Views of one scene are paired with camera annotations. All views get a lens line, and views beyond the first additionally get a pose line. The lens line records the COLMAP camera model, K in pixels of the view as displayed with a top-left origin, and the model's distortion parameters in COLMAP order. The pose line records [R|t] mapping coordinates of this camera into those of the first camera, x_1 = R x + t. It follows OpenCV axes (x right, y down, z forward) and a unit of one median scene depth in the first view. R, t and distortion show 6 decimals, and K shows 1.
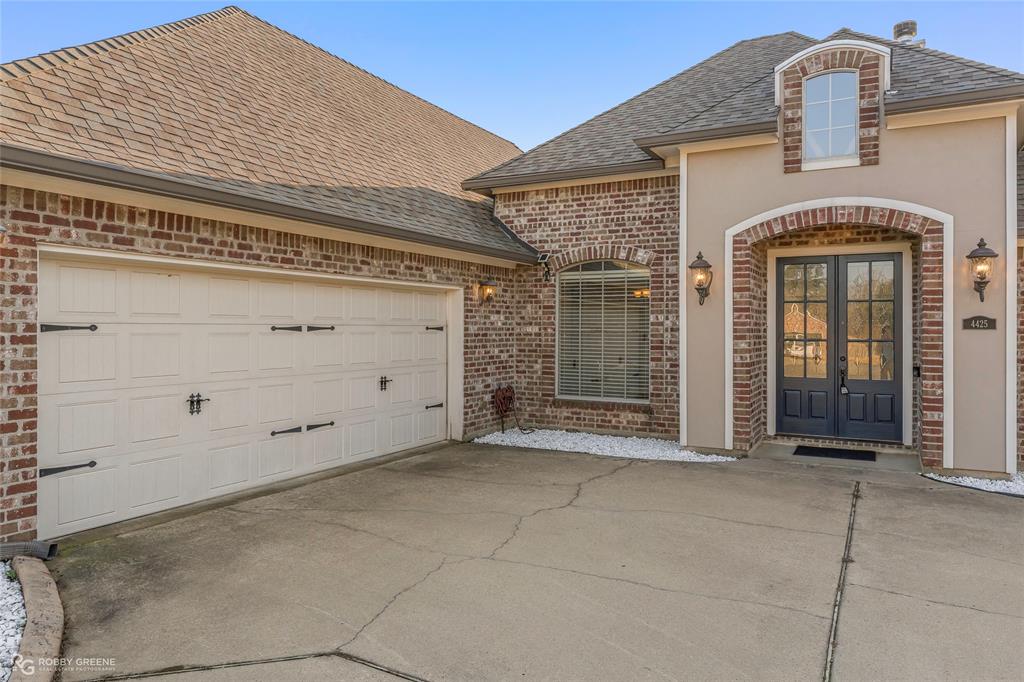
lens RADIAL K [[689.0, 0, 504.2], [0, 689.0, 306.8], [0, 0, 1]] dist [-0.003155, -0.000790]
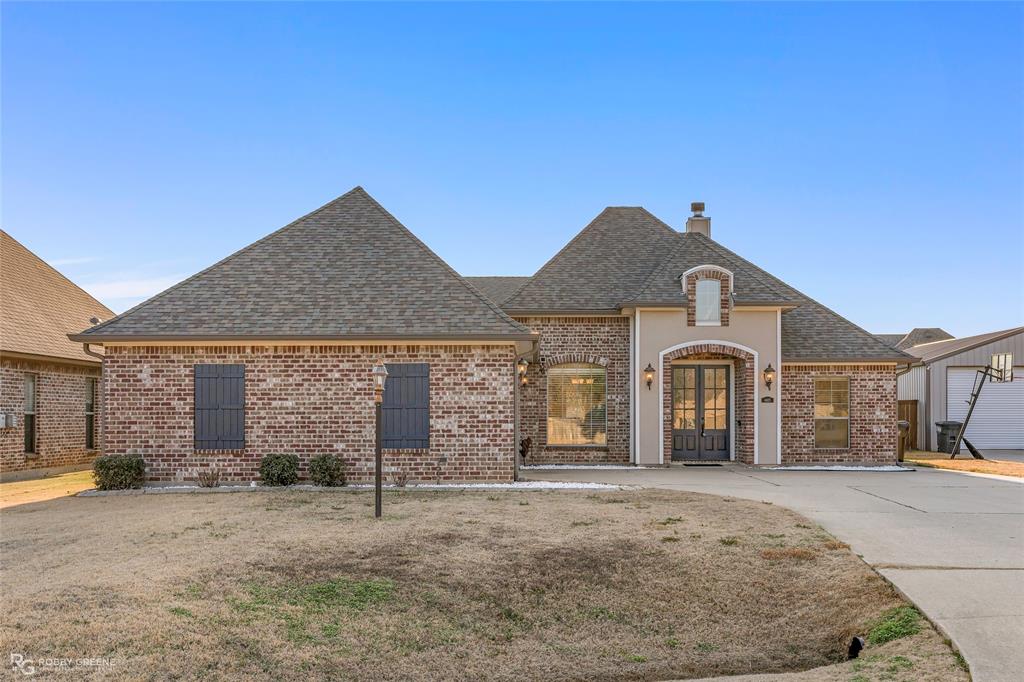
lens RADIAL K [[1043.6, 0, 512.2], [0, 1043.6, 343.7], [0, 0, 1]] dist [0.002117, 0.000000]
pose [[0.889886, 0.029802, 0.455208, -1.422500], [-0.012743, 0.999098, -0.040500, -0.009752], [-0.456005, 0.030240, 0.889463, -1.470744]]
